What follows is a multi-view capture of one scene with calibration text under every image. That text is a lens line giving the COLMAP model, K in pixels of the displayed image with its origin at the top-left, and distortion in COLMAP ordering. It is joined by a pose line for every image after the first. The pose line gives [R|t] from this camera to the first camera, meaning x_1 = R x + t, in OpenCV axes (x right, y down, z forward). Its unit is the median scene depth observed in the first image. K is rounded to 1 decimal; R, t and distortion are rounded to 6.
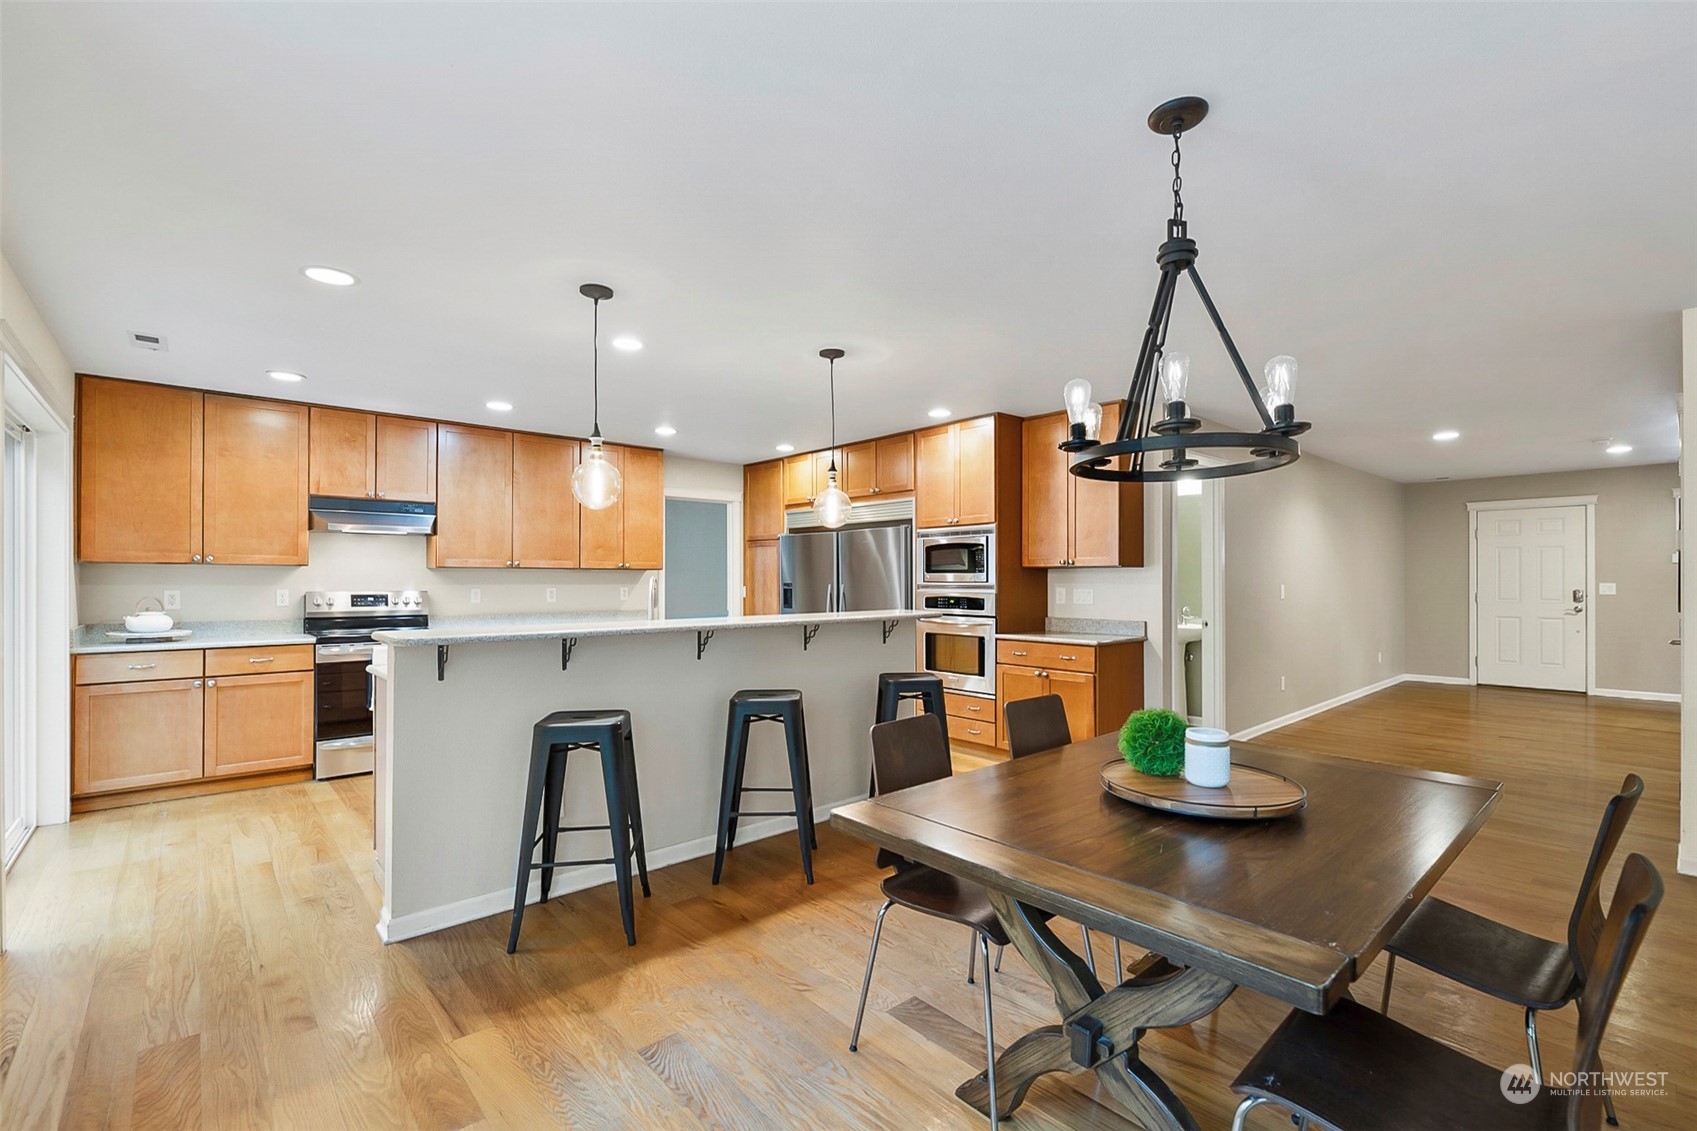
lens RADIAL K [[790.7, 0, 854.5], [0, 790.7, 575.1], [0, 0, 1]] dist [-0.015961, -0.000247]
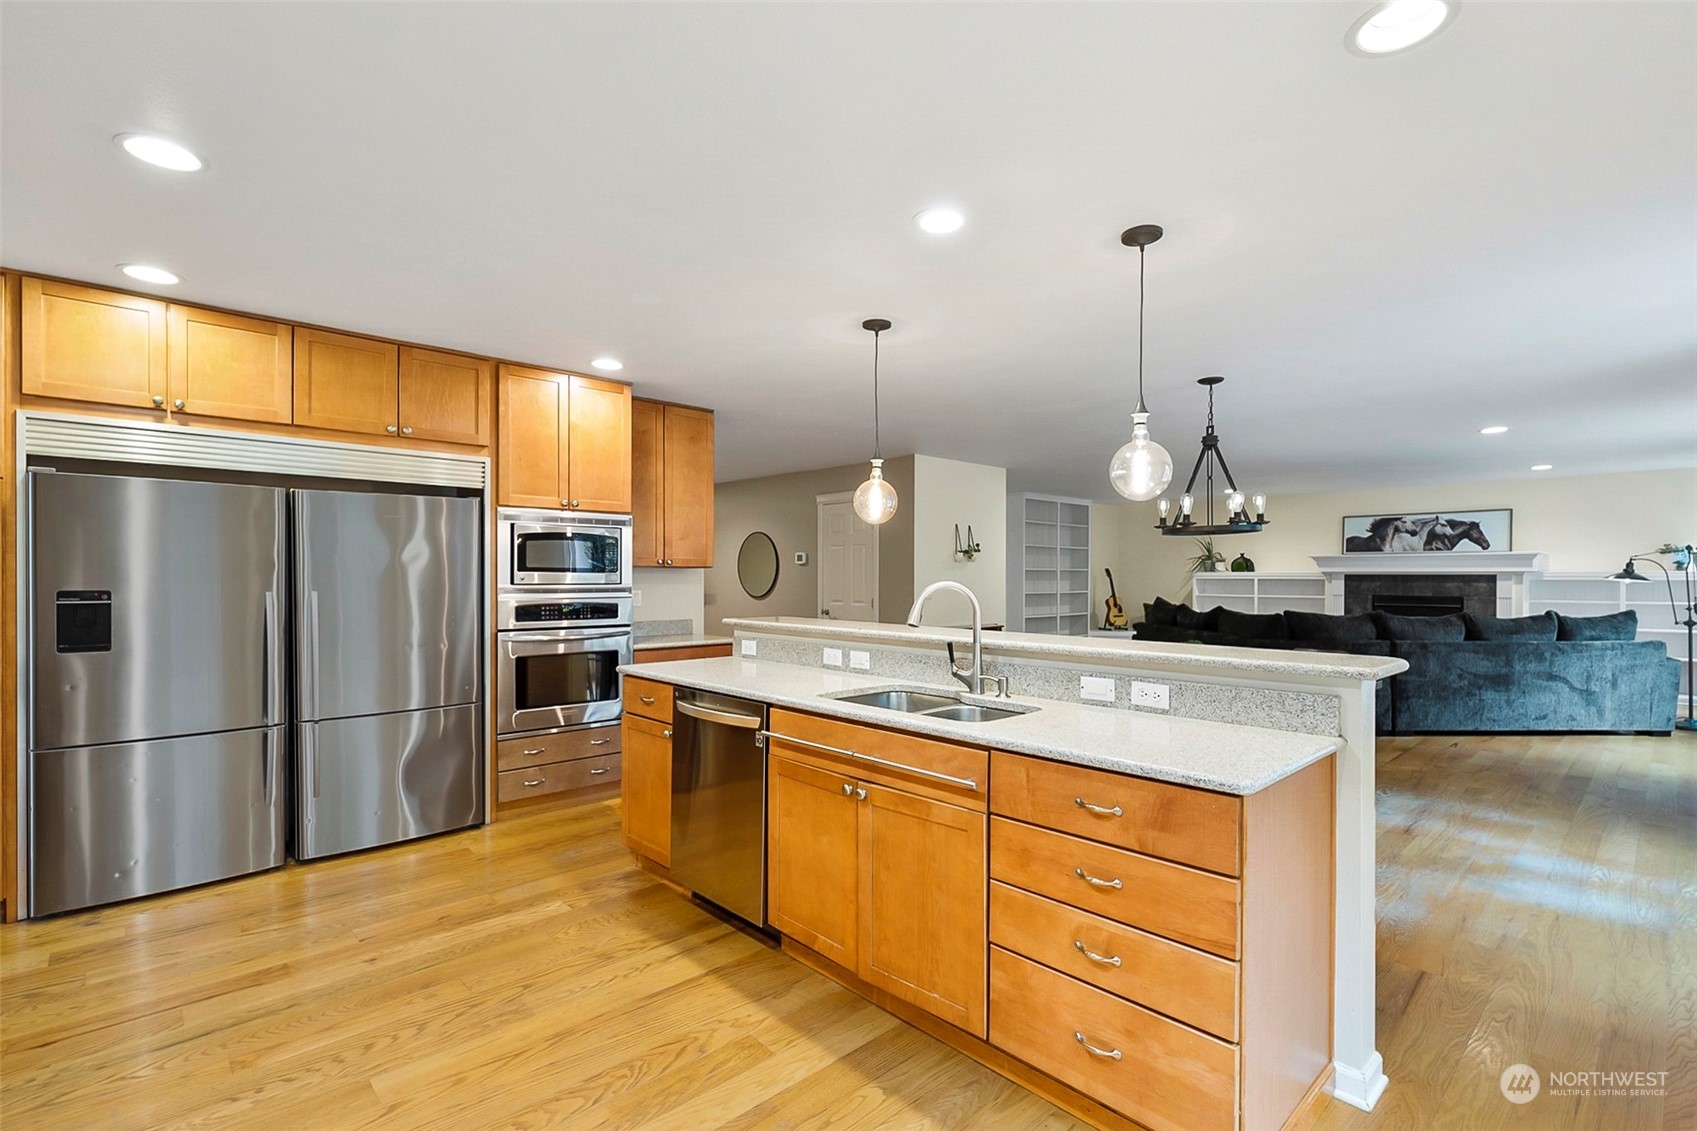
lens RADIAL K [[790.7, 0, 854.5], [0, 790.7, 575.1], [0, 0, 1]] dist [-0.015961, -0.000247]
pose [[-0.070267, 0.003232, 0.997523, -0.654586], [-0.008290, 0.999958, -0.003824, 0.000681], [-0.997494, -0.008538, -0.070238, 0.787899]]
